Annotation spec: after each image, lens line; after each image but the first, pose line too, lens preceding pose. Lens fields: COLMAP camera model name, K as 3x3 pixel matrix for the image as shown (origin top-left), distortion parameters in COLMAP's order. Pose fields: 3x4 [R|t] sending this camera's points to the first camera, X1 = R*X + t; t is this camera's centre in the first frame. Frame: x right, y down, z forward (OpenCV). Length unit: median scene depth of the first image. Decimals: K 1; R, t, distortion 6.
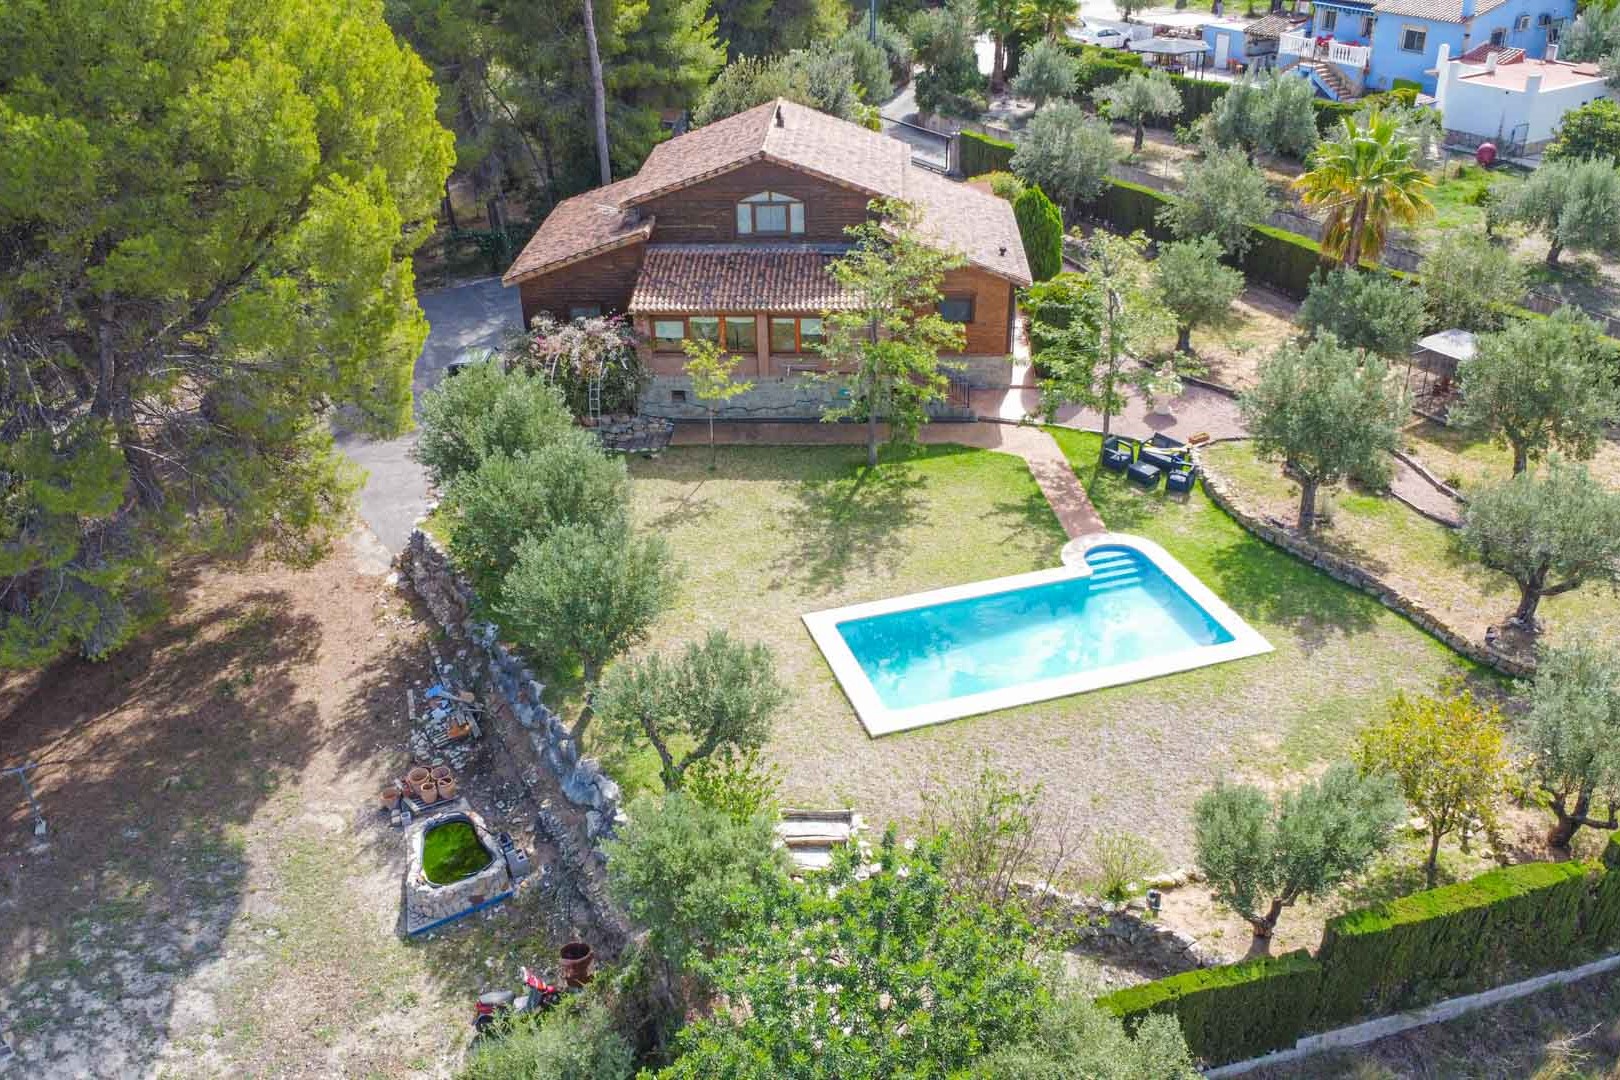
lens RADIAL K [[1388.6, 0, 807.0], [0, 1388.6, 535.4], [0, 0, 1]] dist [-0.015553, -0.035518]
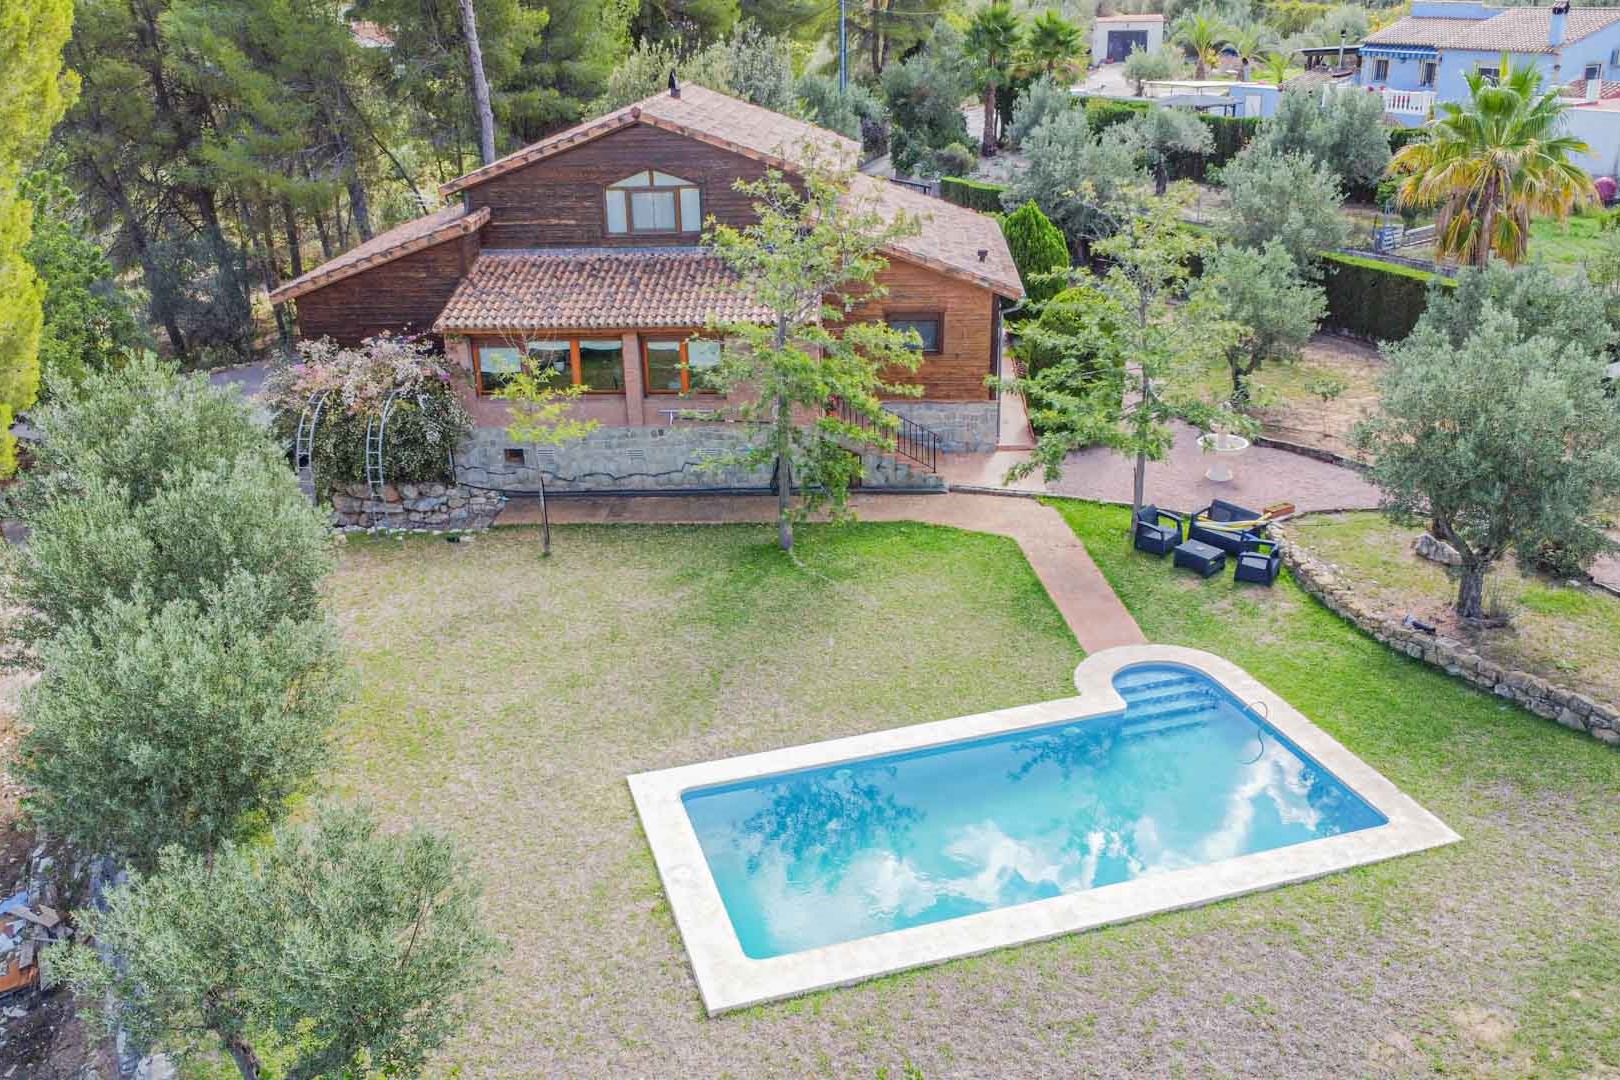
lens RADIAL K [[1388.6, 0, 807.0], [0, 1388.6, 535.4], [0, 0, 1]] dist [-0.015553, -0.035518]
pose [[0.999945, 0.000078, -0.010451, 0.064937], [-0.001341, 0.992674, -0.120820, 0.022995], [0.010365, 0.120827, 0.992619, 0.347036]]
